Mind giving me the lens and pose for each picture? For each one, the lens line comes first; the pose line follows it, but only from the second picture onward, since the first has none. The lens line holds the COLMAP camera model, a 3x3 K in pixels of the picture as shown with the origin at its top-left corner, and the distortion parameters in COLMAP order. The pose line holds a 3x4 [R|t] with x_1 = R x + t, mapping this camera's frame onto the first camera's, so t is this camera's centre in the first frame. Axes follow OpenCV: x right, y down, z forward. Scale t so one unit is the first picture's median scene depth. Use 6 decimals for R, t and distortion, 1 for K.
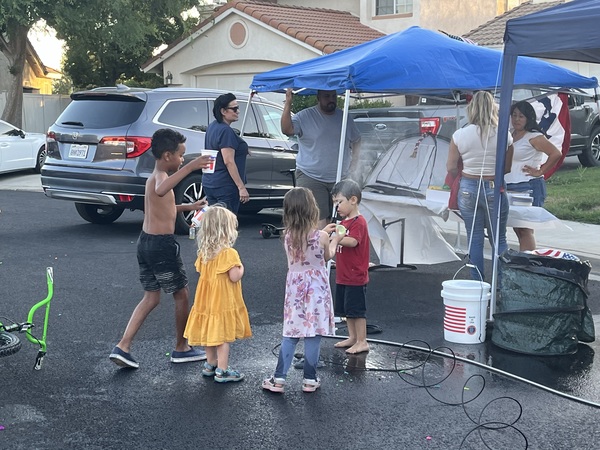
lens RADIAL K [[958.9, 0, 300.0], [0, 958.9, 225.0], [0, 0, 1]] dist [0.147735, -0.071308]
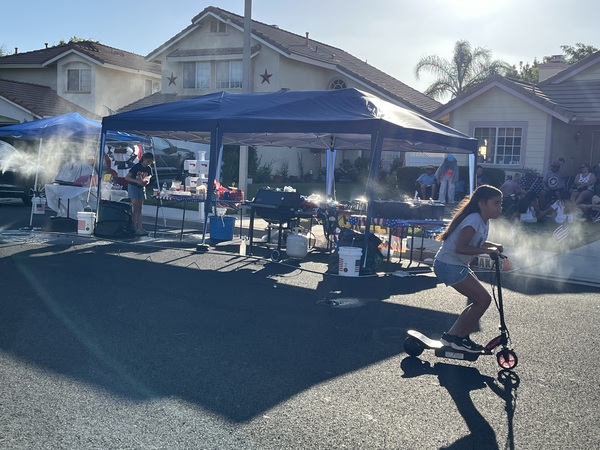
lens RADIAL K [[708.9, 0, 300.0], [0, 708.9, 225.0], [0, 0, 1]] dist [0.135586, -0.421097]
pose [[0.927710, 0.011479, 0.373126, -0.013477], [-0.003340, 0.999742, -0.022454, 0.097047], [-0.373288, 0.019585, 0.927509, -0.751282]]
